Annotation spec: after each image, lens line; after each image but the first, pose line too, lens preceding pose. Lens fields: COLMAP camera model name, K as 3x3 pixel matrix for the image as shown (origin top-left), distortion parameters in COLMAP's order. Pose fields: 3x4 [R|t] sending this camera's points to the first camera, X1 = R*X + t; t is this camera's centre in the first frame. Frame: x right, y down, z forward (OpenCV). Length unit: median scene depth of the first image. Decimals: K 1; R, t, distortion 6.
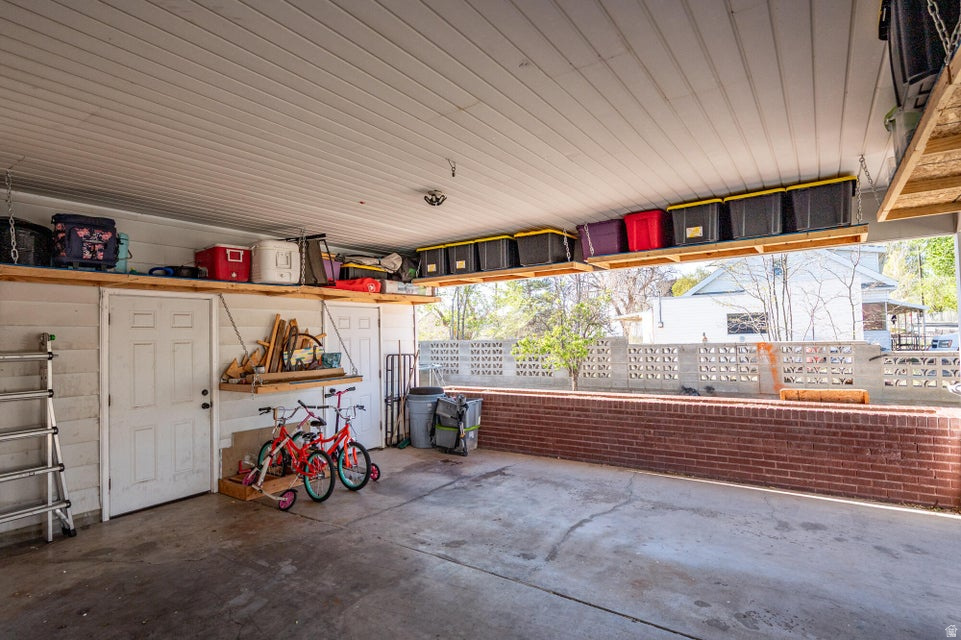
lens RADIAL K [[490.7, 0, 480.5], [0, 490.7, 320.0], [0, 0, 1]] dist [-0.004315, -0.000513]
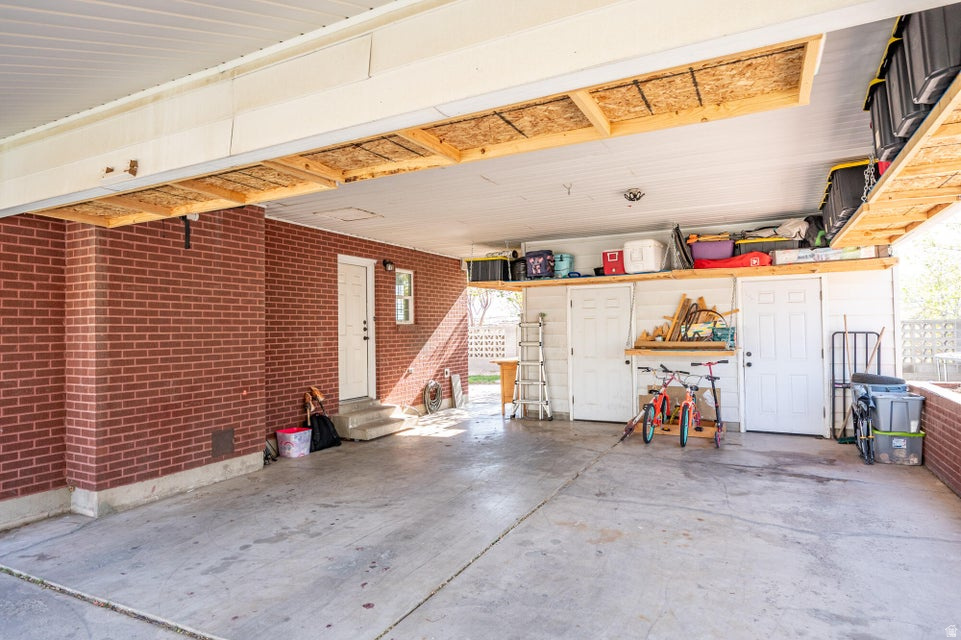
lens RADIAL K [[555.1, 0, 480.5], [0, 555.1, 320.0], [0, 0, 1]] dist [0.001359, 0.000754]
pose [[0.134561, 0.007133, -0.990880, 0.940882], [0.048541, 0.998726, 0.013781, 0.009878], [0.989716, -0.049953, 0.134043, 0.358627]]
